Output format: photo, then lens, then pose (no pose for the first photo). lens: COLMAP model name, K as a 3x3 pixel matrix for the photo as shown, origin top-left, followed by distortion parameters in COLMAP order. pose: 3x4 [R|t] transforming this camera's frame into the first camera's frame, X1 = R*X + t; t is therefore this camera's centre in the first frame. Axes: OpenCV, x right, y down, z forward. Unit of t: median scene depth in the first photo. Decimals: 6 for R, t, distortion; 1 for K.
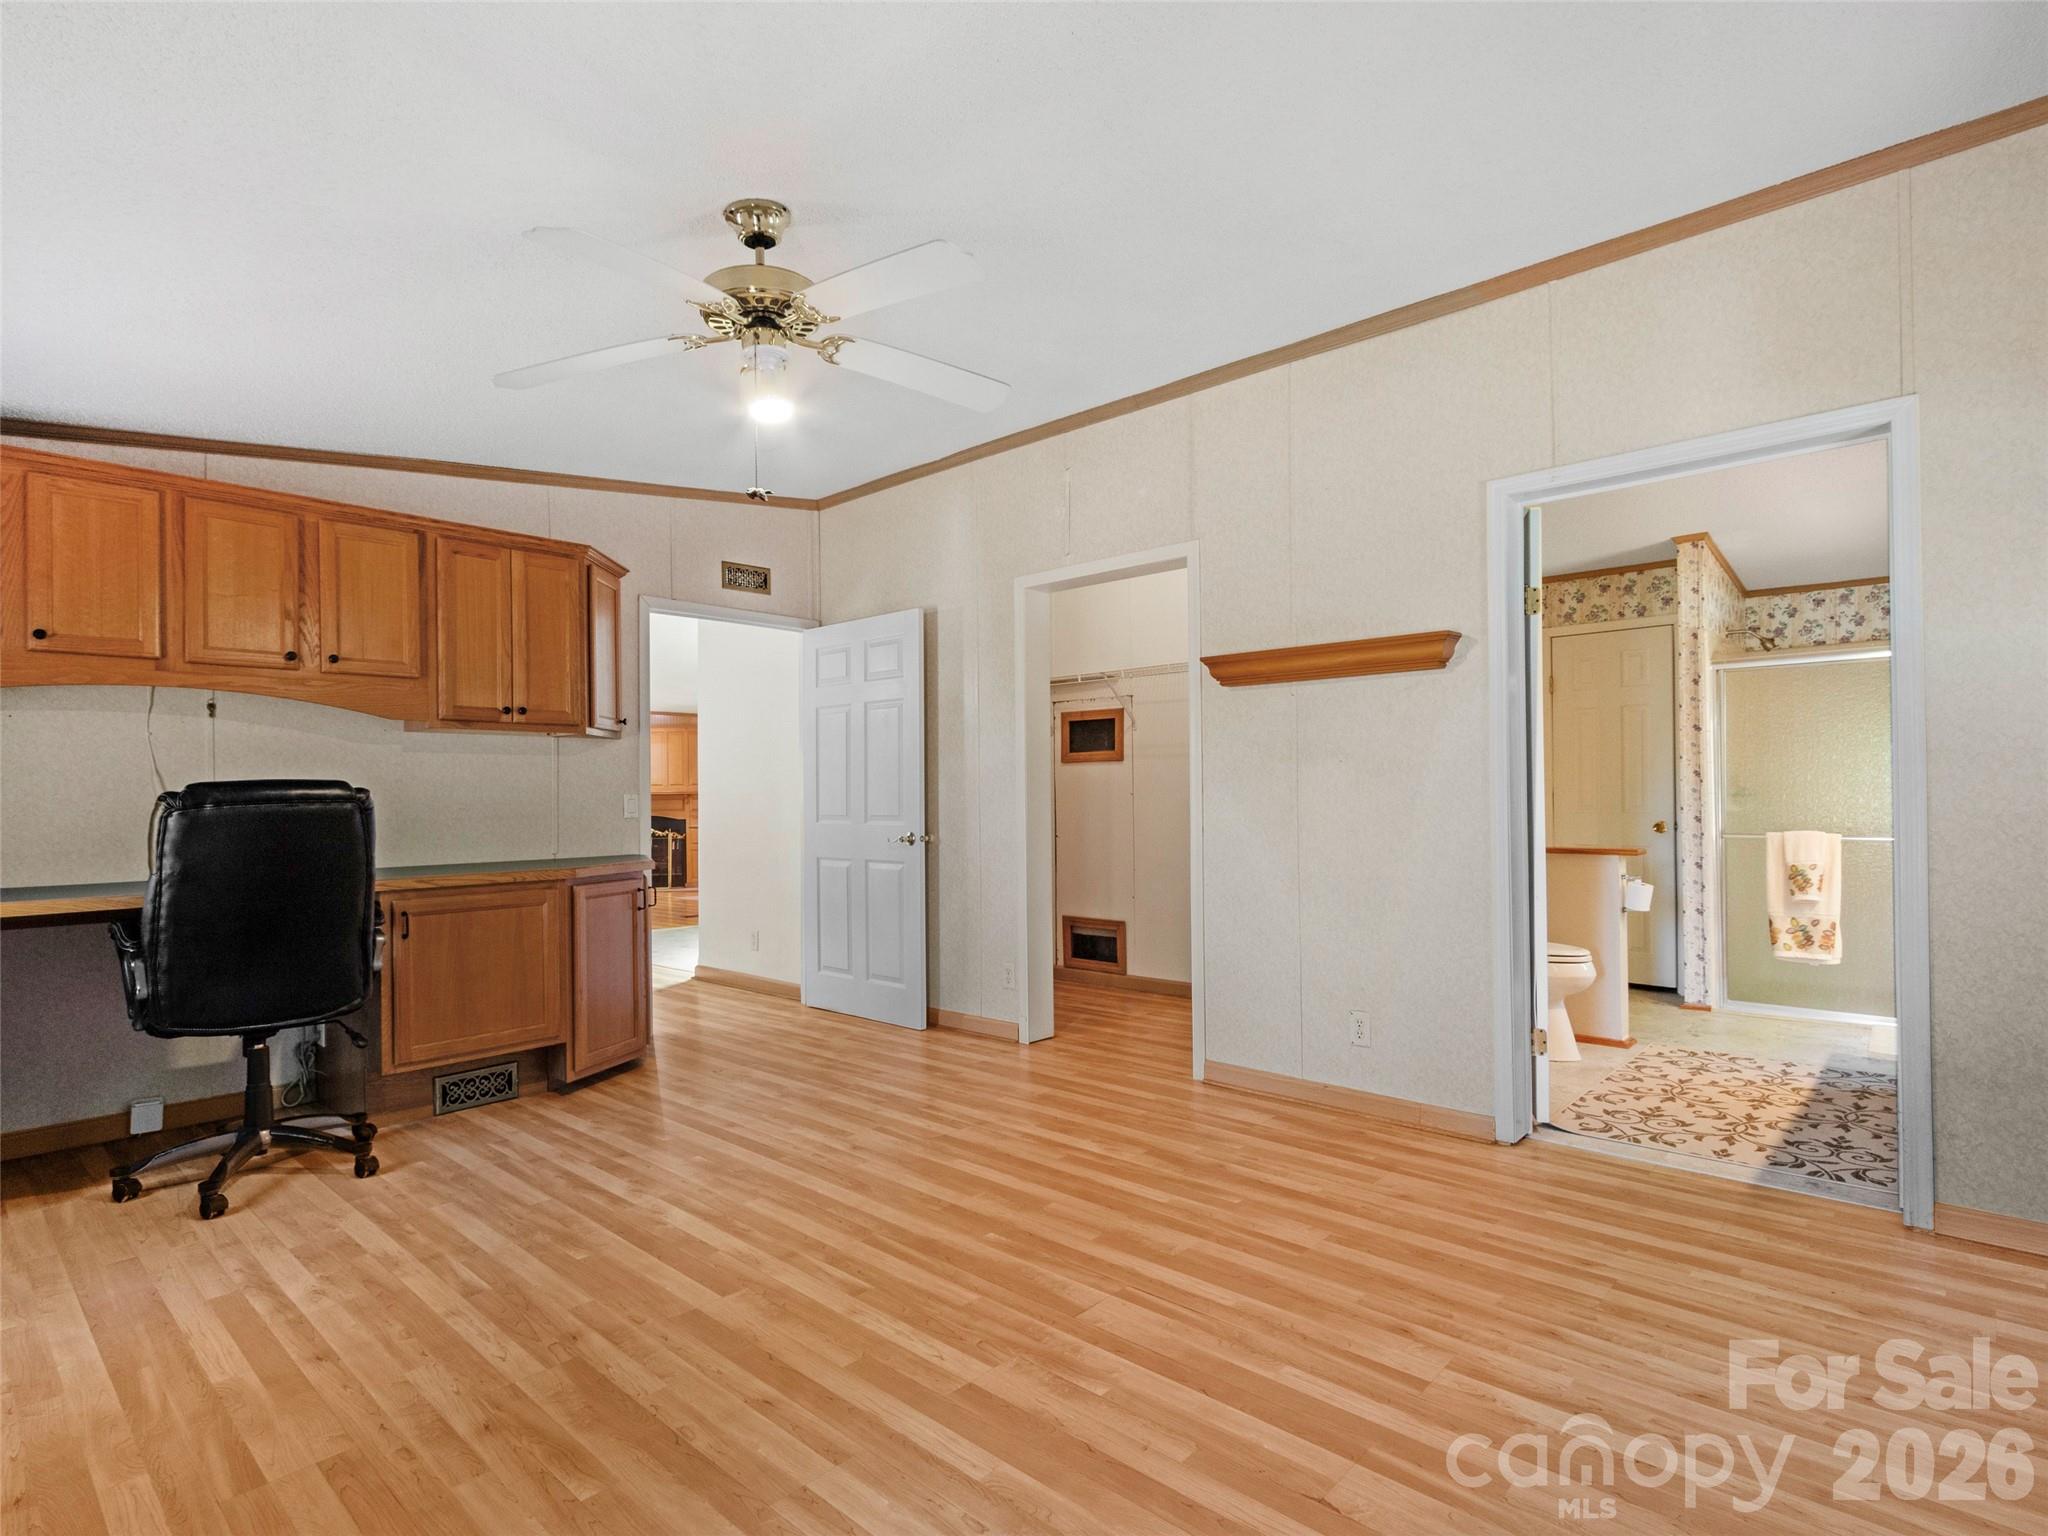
lens RADIAL K [[1059.6, 0, 1011.9], [0, 1059.6, 808.3], [0, 0, 1]] dist [0.001407, -0.000596]
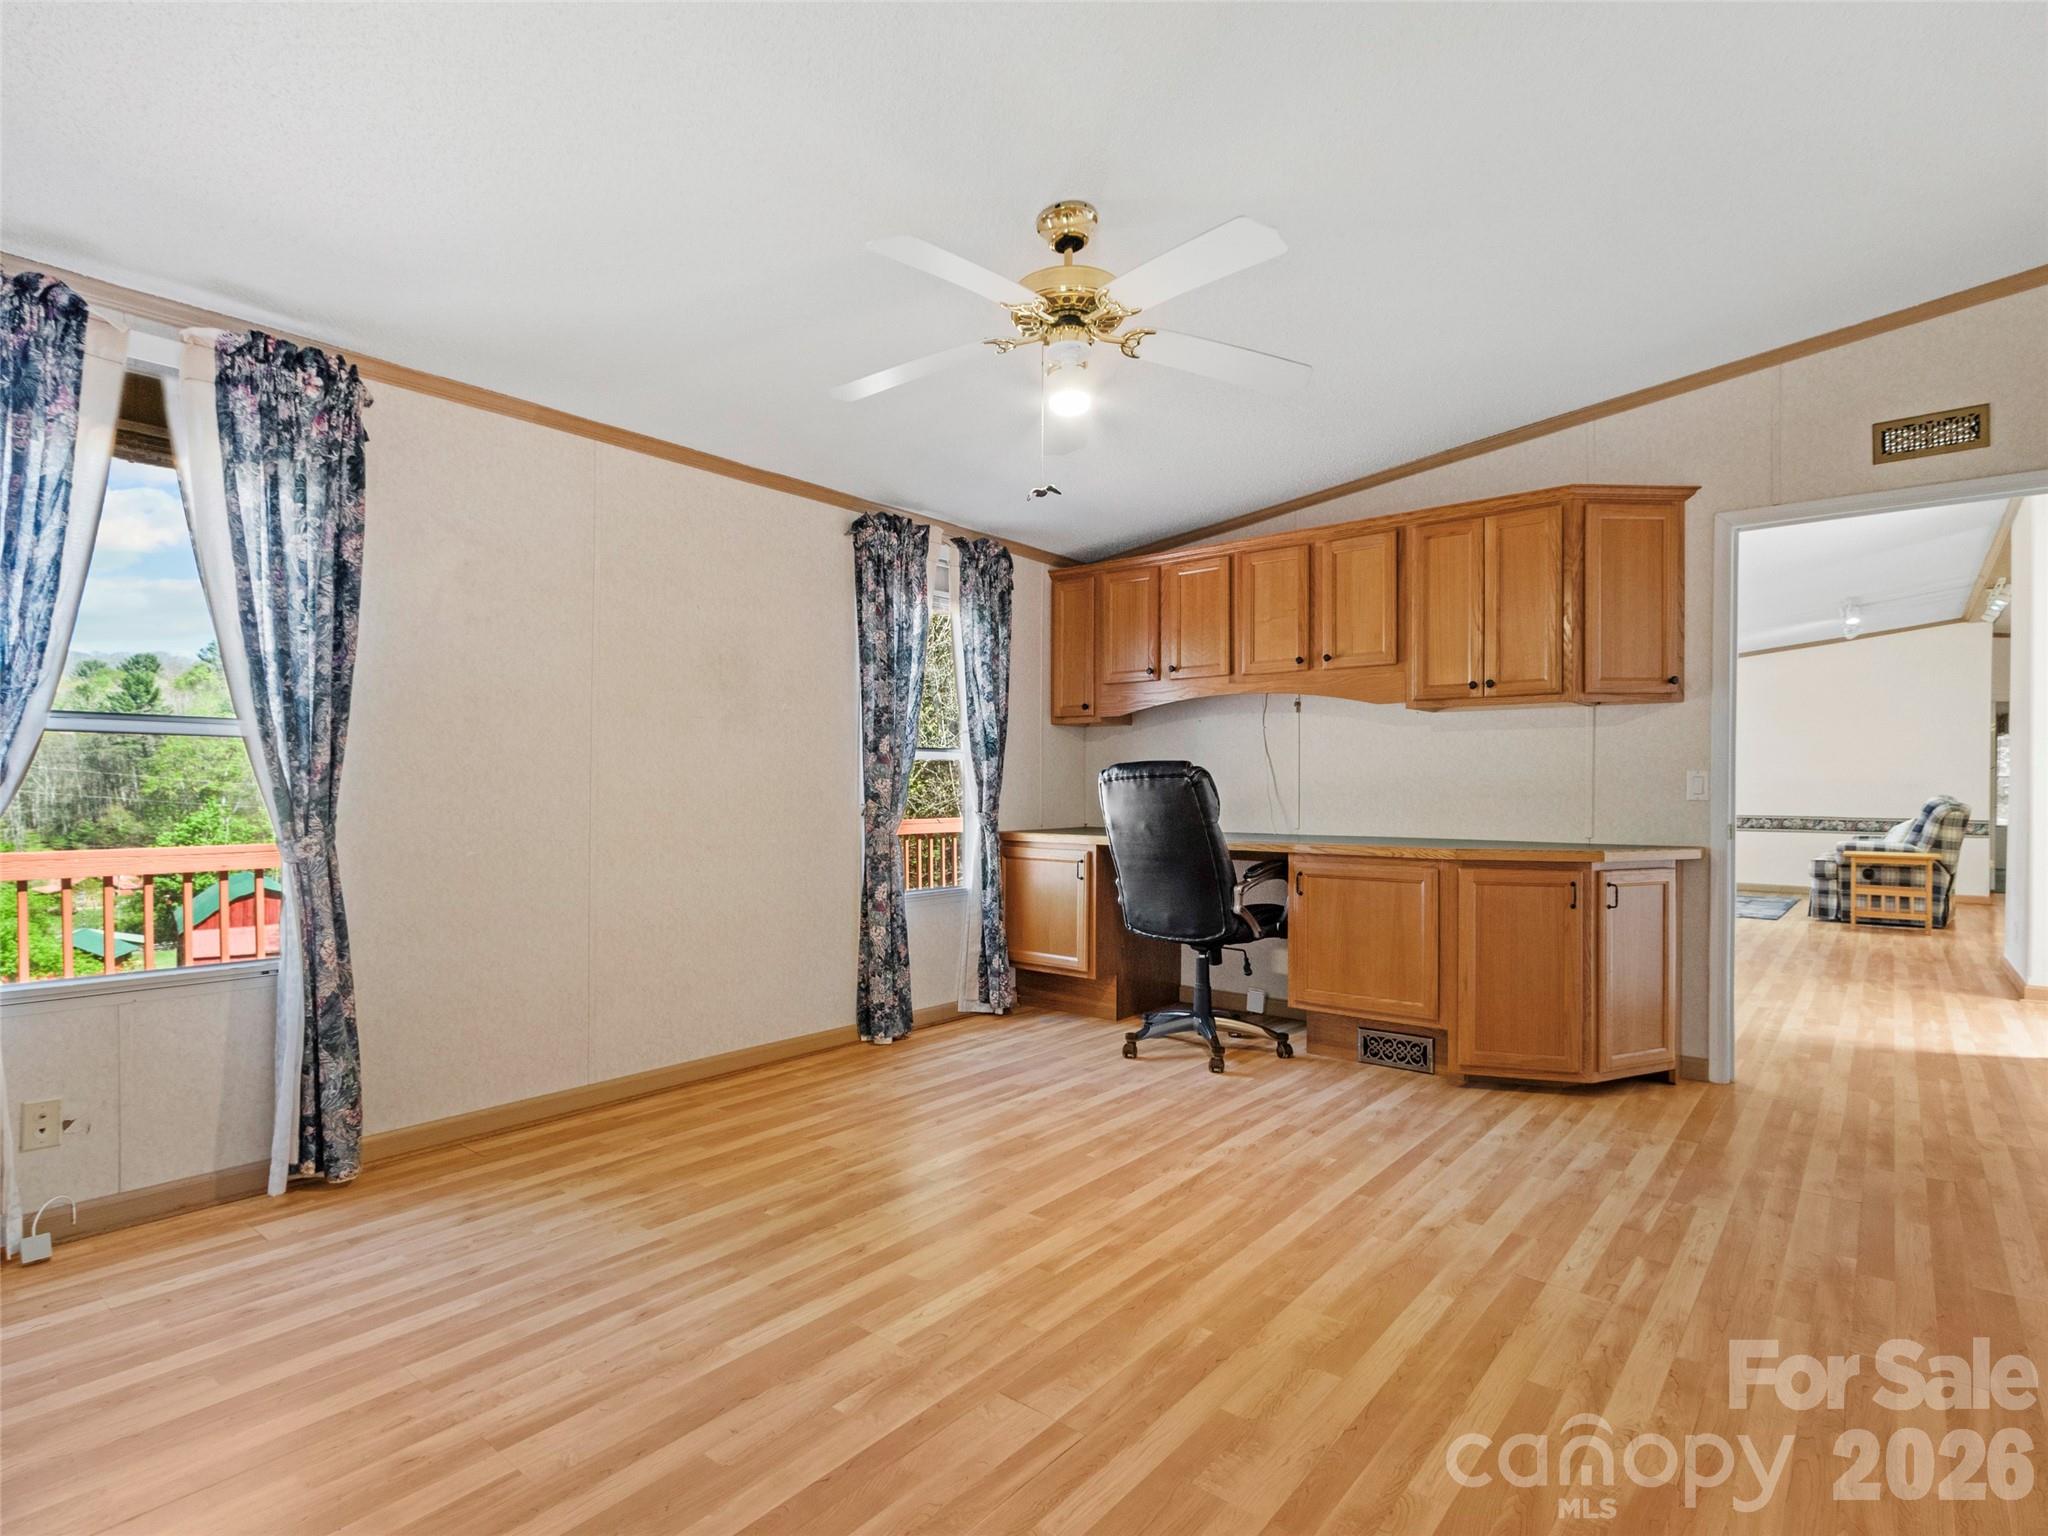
lens RADIAL K [[1059.6, 0, 1011.9], [0, 1059.6, 808.3], [0, 0, 1]] dist [0.001407, -0.000596]
pose [[0.033758, 0.033507, -0.998868, 0.664368], [-0.012330, 0.999376, 0.033108, -0.008116], [0.999354, 0.011198, 0.034150, 0.735802]]
